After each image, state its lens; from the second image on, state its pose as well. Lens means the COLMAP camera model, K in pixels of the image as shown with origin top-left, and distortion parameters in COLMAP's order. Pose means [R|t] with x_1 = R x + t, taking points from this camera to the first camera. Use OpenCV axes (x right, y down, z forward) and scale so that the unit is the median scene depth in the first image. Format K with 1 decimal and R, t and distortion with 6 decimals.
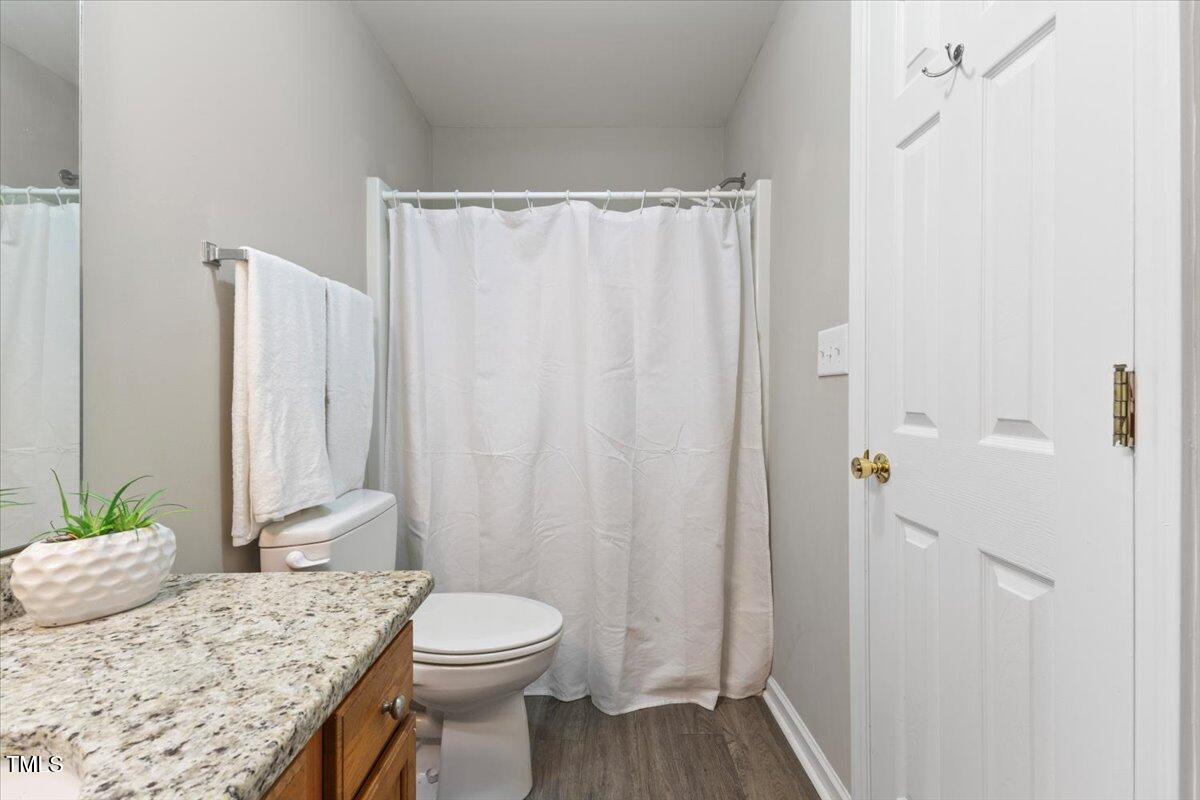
lens RADIAL K [[515.4, 0, 602.5], [0, 515.4, 396.9], [0, 0, 1]] dist [0.006317, 0.000168]
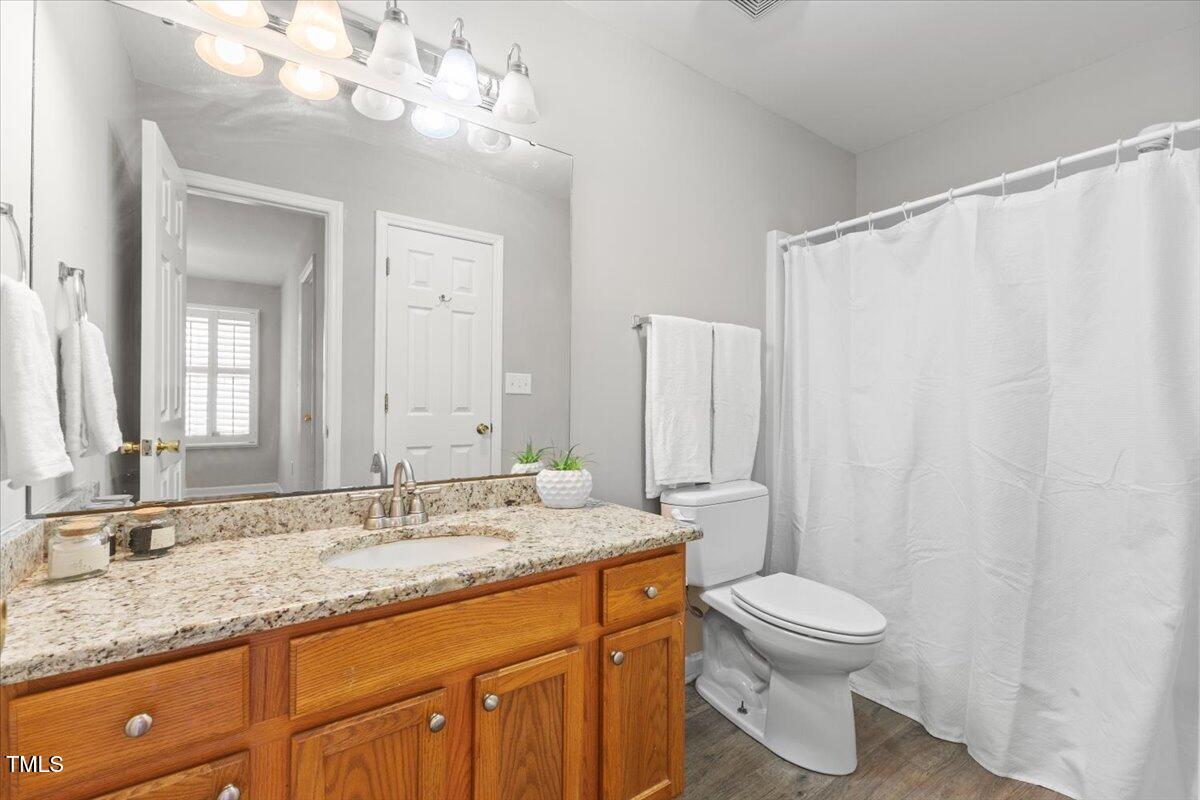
lens RADIAL K [[519.6, 0, 610.9], [0, 519.6, 406.7], [0, 0, 1]] dist [-0.001438, -0.000124]
pose [[0.594813, 0.011901, -0.803776, 0.497978], [-0.017782, 0.999841, 0.001645, 0.000002], [0.803667, 0.013315, 0.594930, -0.063810]]
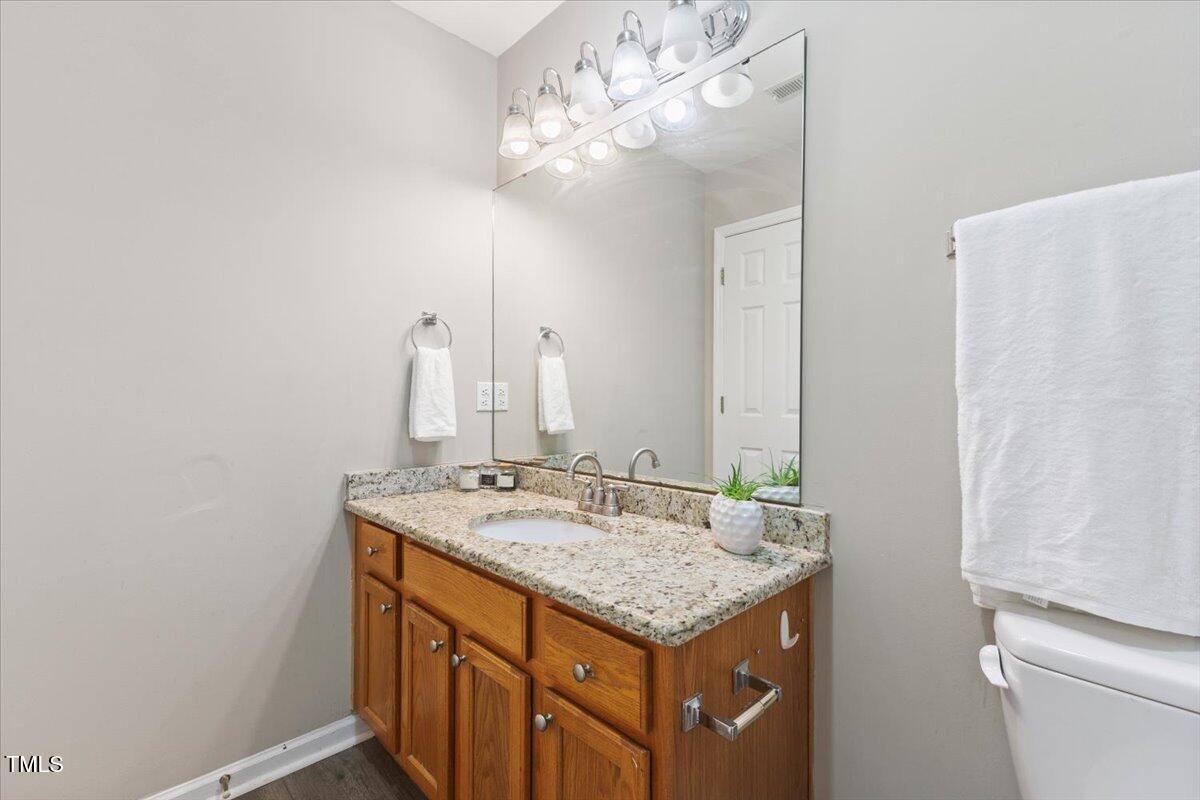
lens RADIAL K [[515.4, 0, 602.5], [0, 515.4, 396.9], [0, 0, 1]] dist [0.006317, 0.000168]
pose [[-0.714675, -0.000993, -0.699456, 0.229477], [-0.004998, 0.999981, 0.003687, -0.022298], [0.699439, 0.006130, -0.714666, 1.079944]]
